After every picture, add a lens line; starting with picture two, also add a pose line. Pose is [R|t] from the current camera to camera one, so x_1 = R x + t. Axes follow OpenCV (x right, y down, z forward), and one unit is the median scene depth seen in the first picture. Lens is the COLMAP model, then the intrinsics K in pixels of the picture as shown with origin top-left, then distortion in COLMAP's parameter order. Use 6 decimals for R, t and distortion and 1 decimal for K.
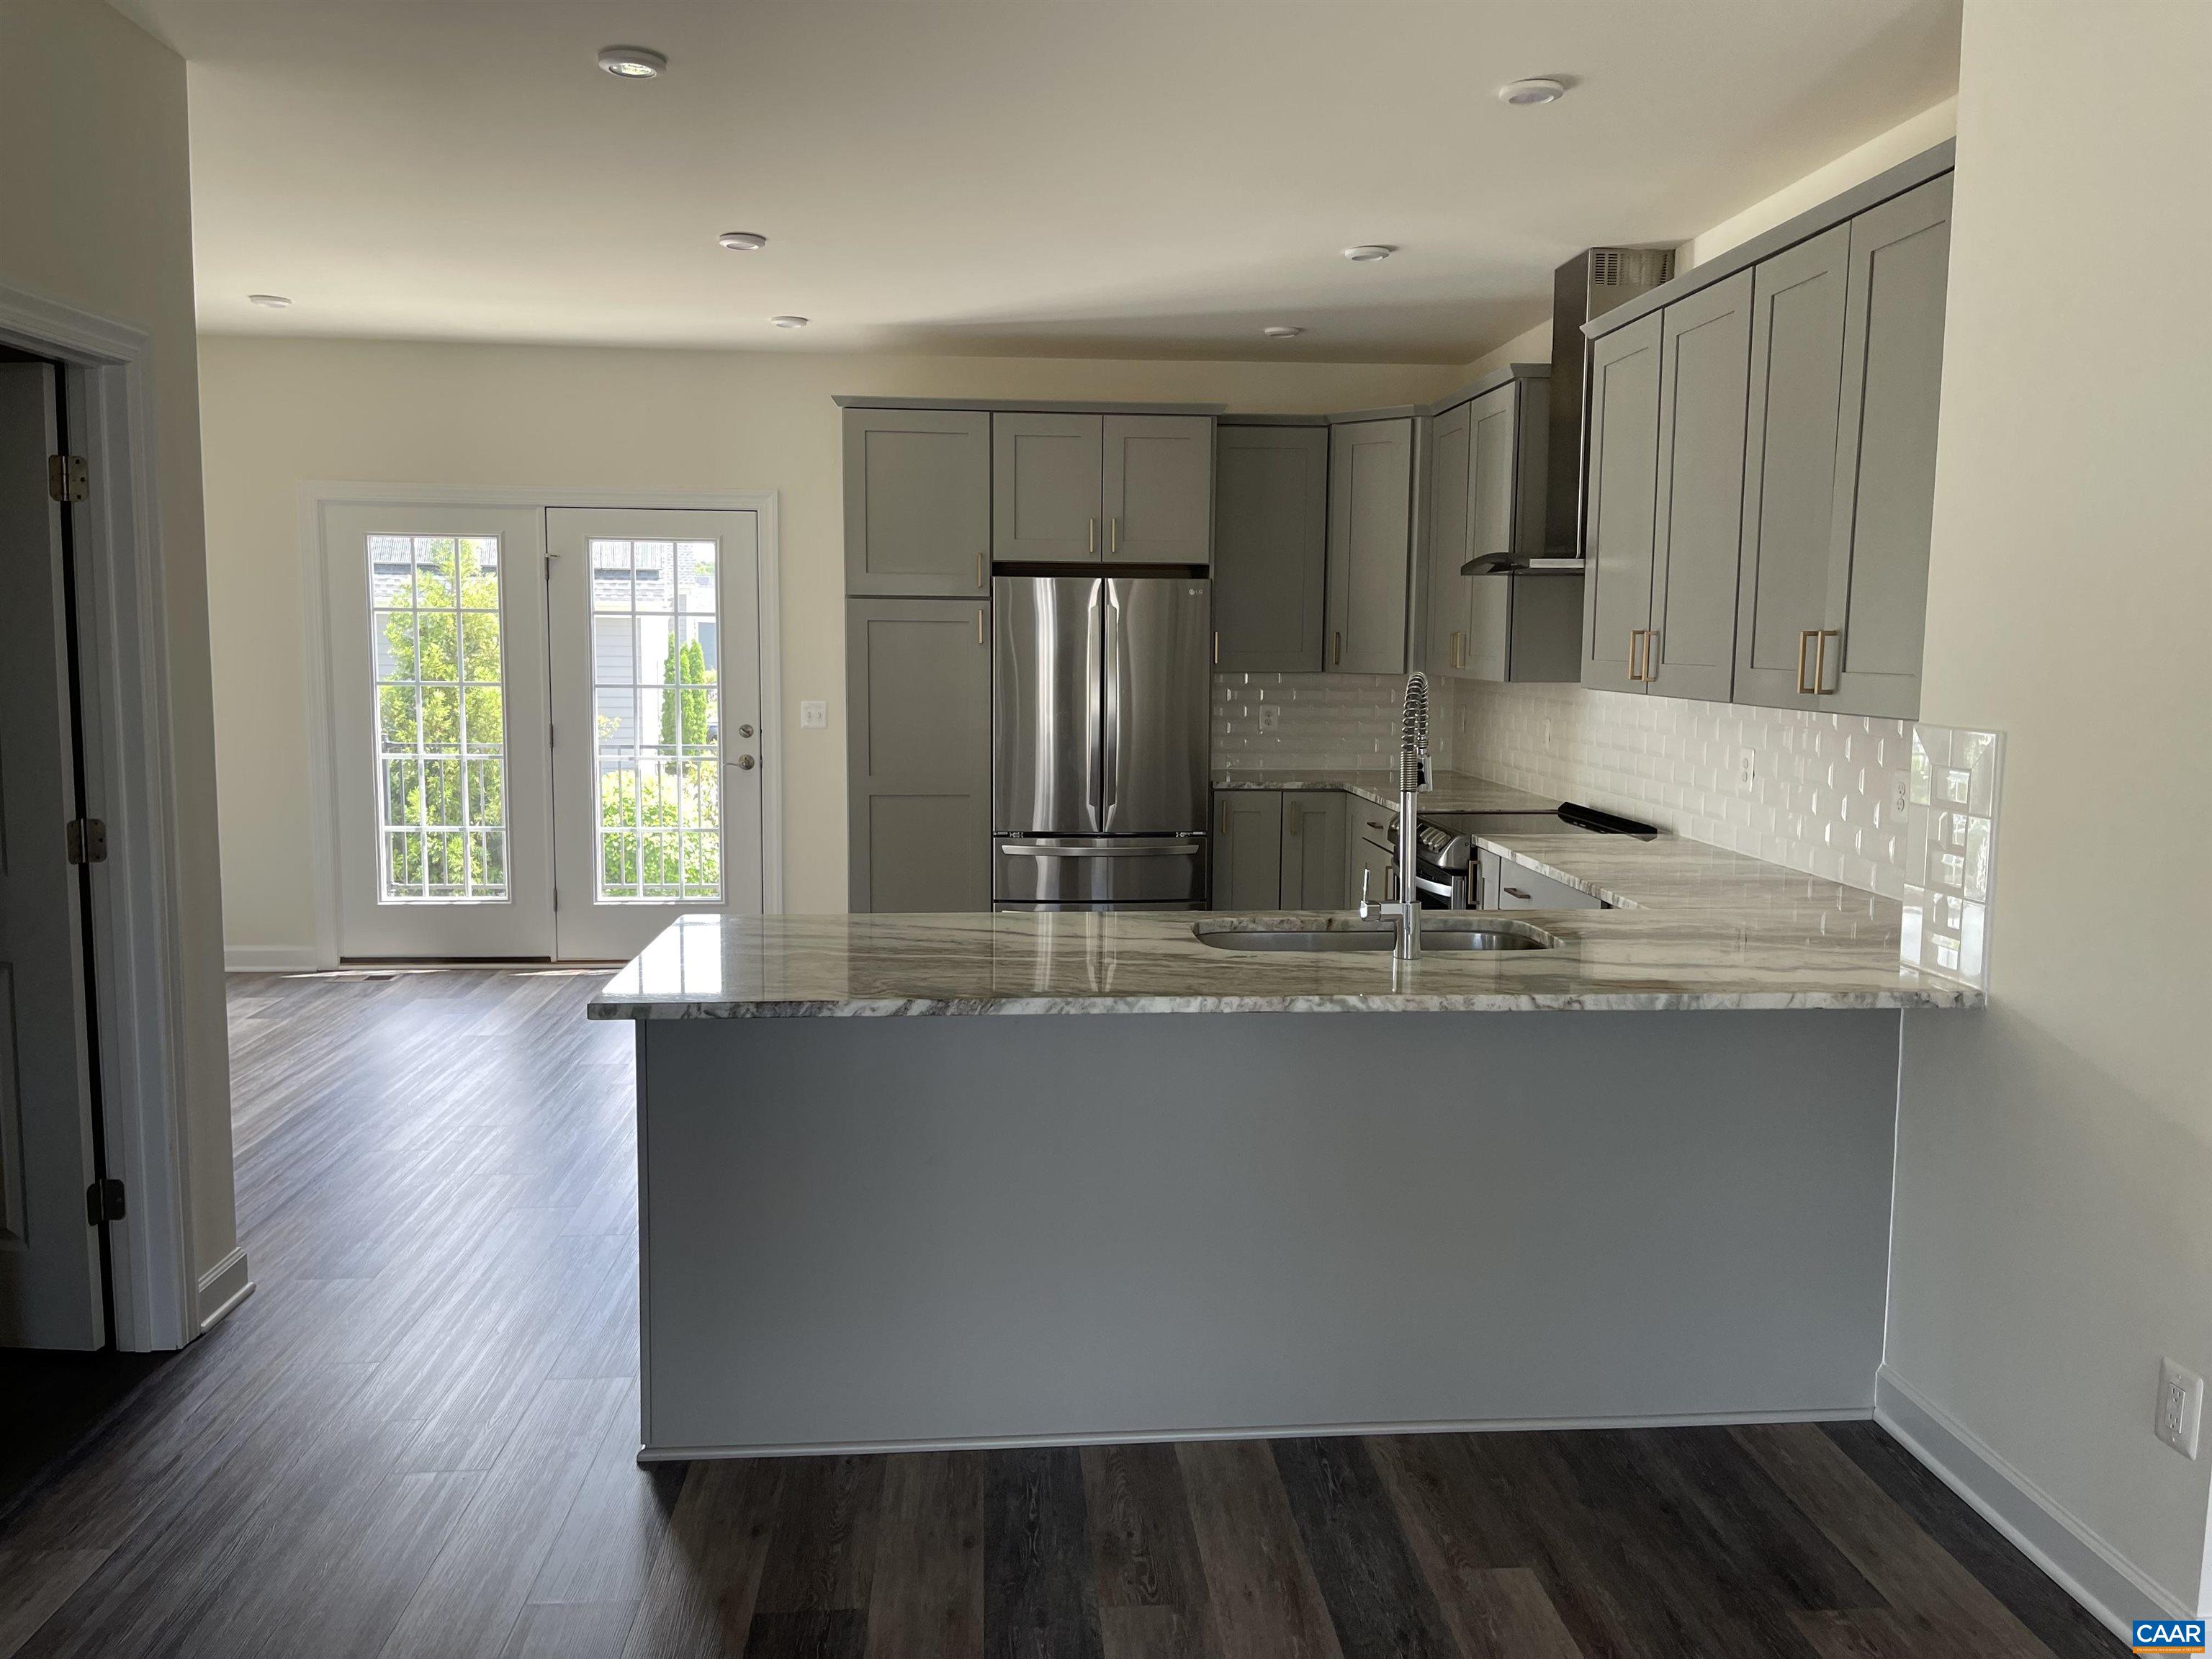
lens RADIAL K [[1724.6, 0, 1098.4], [0, 1724.6, 818.9], [0, 0, 1]] dist [0.013179, 0.003669]
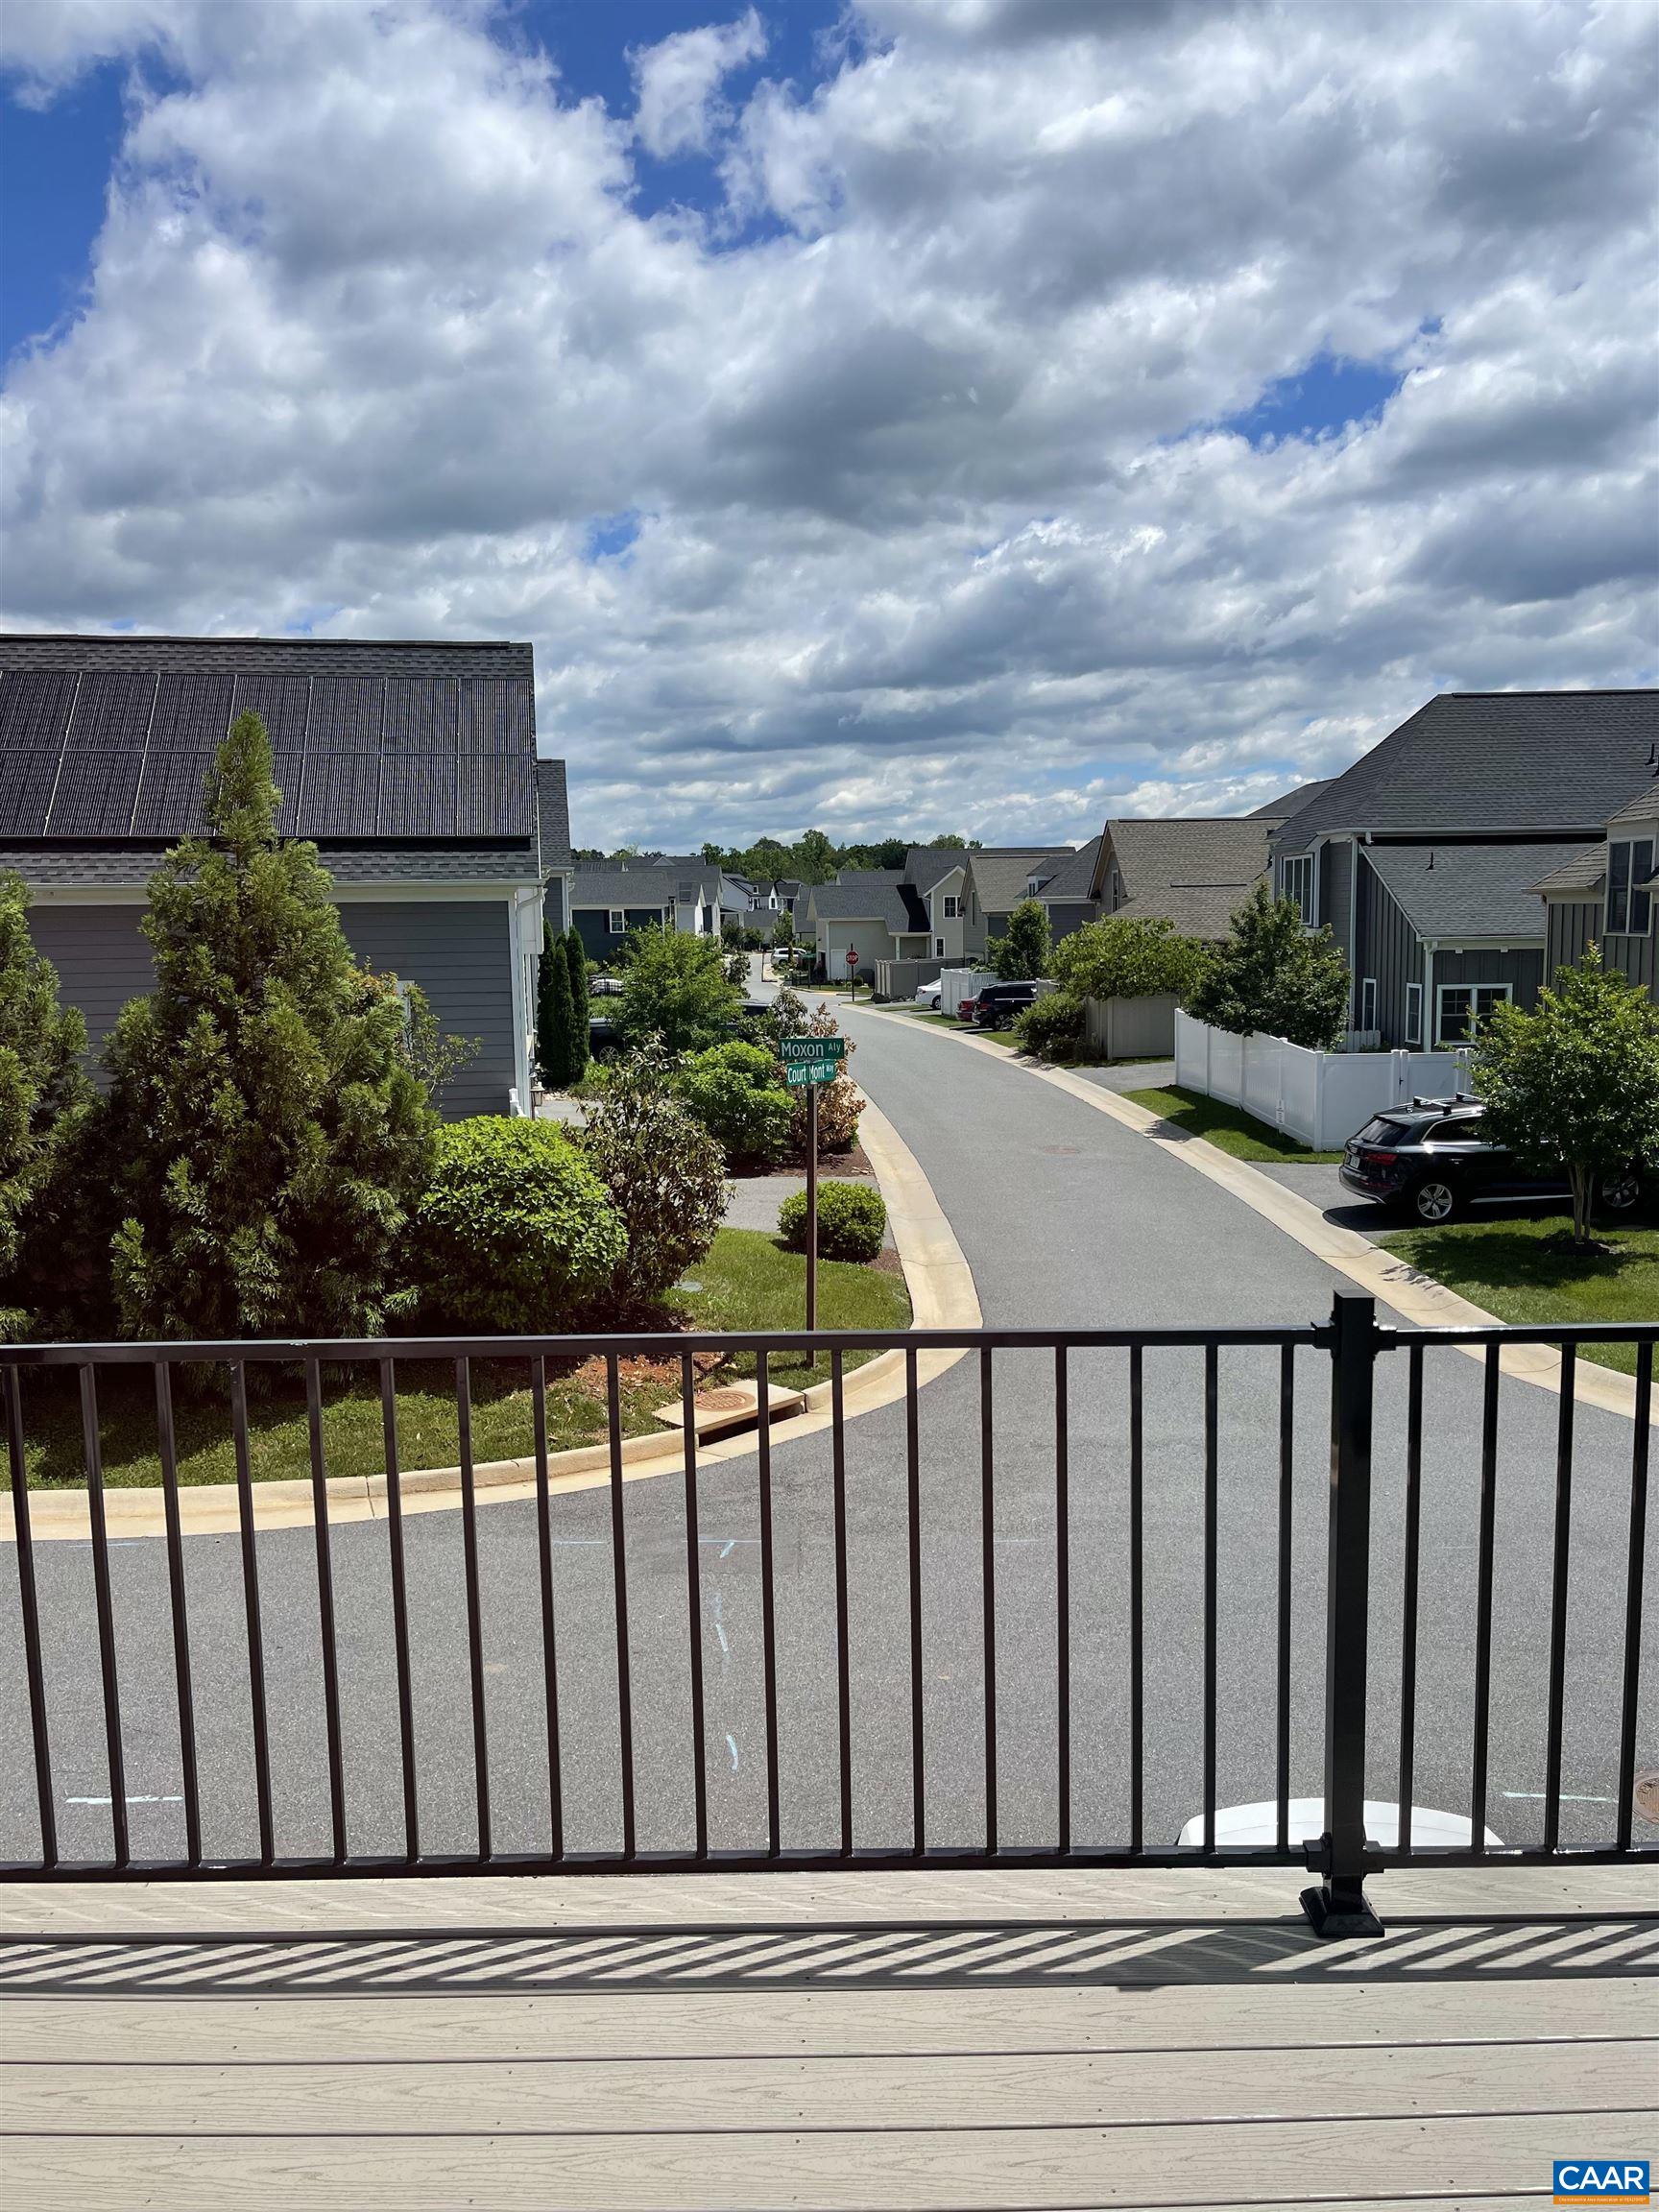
lens RADIAL K [[1724.6, 0, 829.5], [0, 1724.6, 1106.0], [0, 0, 1]] dist [0.013179, 0.003669]
pose [[0.996507, -0.018537, -0.081421, -0.063708], [0.018804, 0.999820, 0.002519, -0.025144], [0.081360, -0.004041, 0.996677, 0.253769]]
